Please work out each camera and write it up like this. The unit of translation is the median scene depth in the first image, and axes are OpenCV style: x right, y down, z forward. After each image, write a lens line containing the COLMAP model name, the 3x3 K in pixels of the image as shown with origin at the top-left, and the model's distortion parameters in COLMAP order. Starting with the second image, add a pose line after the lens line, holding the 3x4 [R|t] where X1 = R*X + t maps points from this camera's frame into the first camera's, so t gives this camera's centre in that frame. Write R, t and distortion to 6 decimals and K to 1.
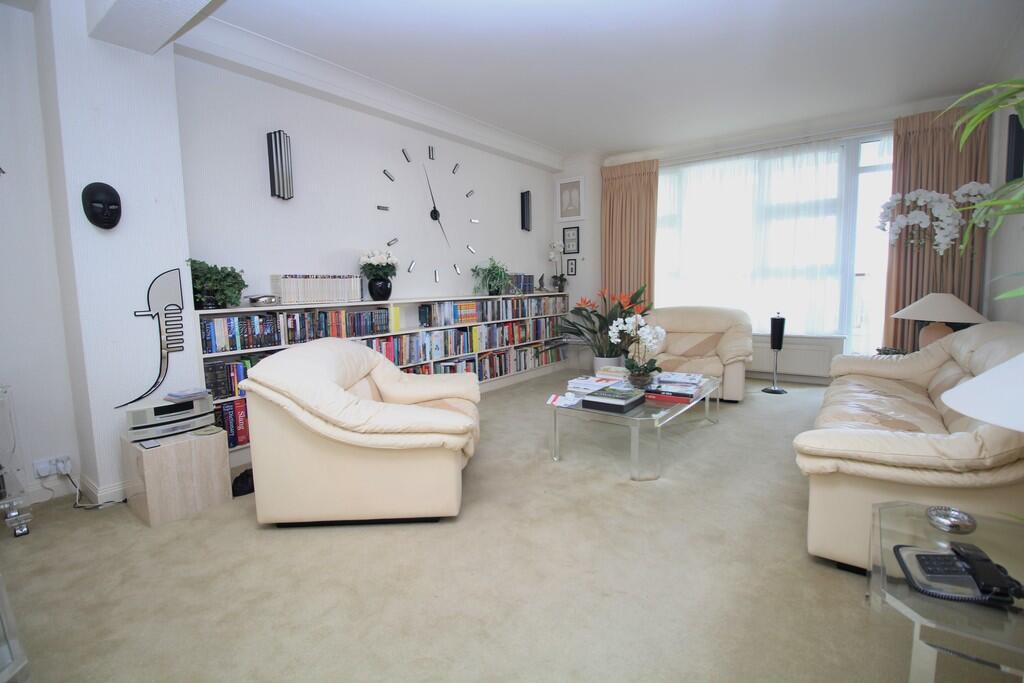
lens RADIAL K [[473.2, 0, 522.1], [0, 473.2, 335.0], [0, 0, 1]] dist [-0.001957, -0.011355]
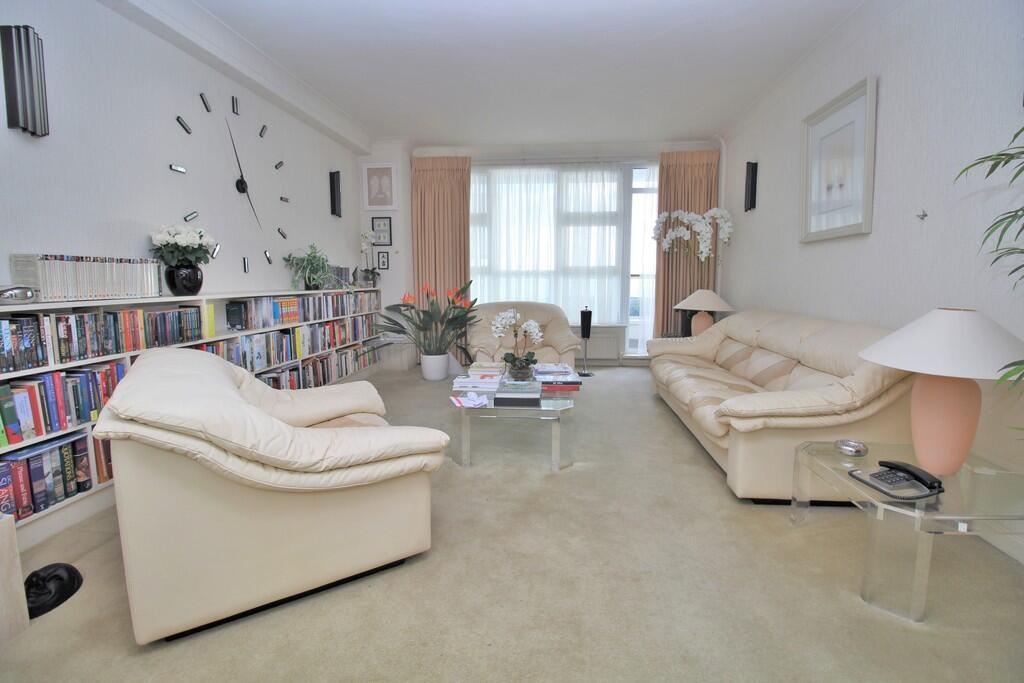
lens RADIAL K [[473.2, 0, 521.6], [0, 473.2, 335.5], [0, 0, 1]] dist [-0.001957, -0.011355]
pose [[0.851326, -0.044131, 0.522777, -0.211894], [0.041206, 0.999002, 0.017229, -0.002303], [-0.523016, 0.006874, 0.852295, 0.099245]]
